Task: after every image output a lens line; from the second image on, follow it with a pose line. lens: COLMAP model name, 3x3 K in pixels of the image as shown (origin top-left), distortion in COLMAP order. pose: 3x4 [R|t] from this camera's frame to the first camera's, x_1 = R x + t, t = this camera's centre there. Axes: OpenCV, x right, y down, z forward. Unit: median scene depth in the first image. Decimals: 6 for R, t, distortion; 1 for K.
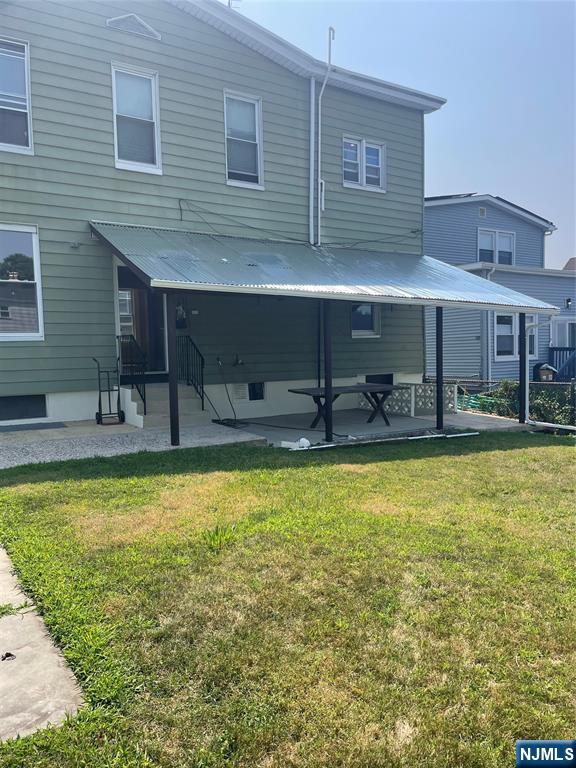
lens RADIAL K [[569.6, 0, 298.5], [0, 569.6, 385.0], [0, 0, 1]] dist [0.096814, -0.112391]
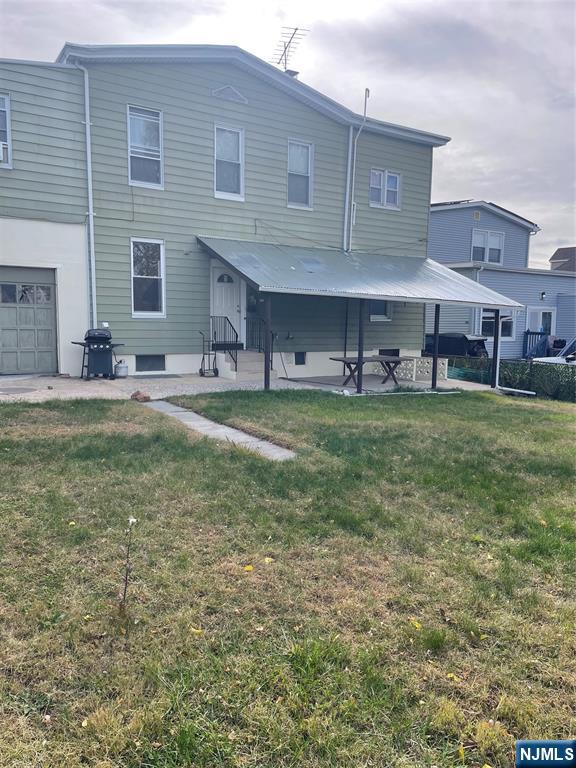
lens RADIAL K [[574.9, 0, 284.6], [0, 574.9, 381.9], [0, 0, 1]] dist [0.091703, -0.122585]
pose [[0.999255, 0.037746, -0.008087, -0.108009], [-0.037313, 0.998136, 0.048291, 0.002208], [0.009895, -0.047953, 0.998801, -0.419788]]
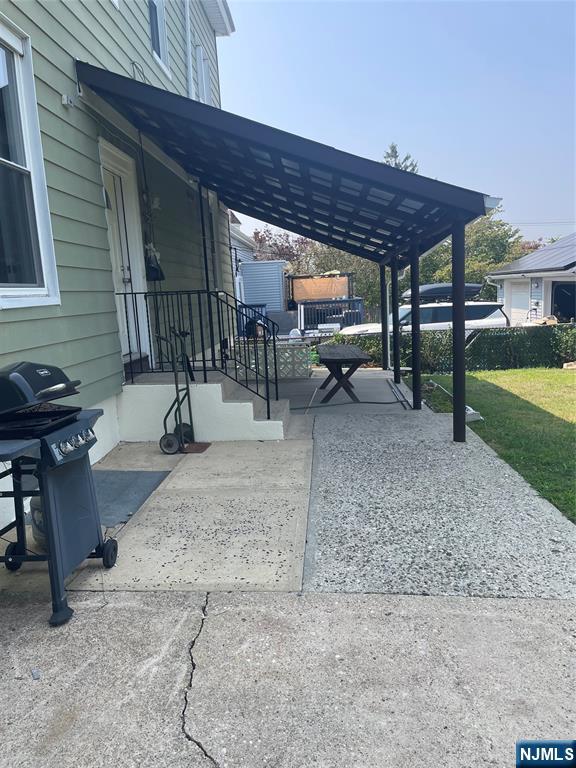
lens RADIAL K [[574.9, 0, 284.6], [0, 574.9, 381.9], [0, 0, 1]] dist [0.091703, -0.122585]
pose [[0.580341, -0.134191, 0.803242, -0.653243], [0.087436, 0.990896, 0.102368, -0.043621], [-0.809666, 0.010824, 0.586791, 0.534352]]
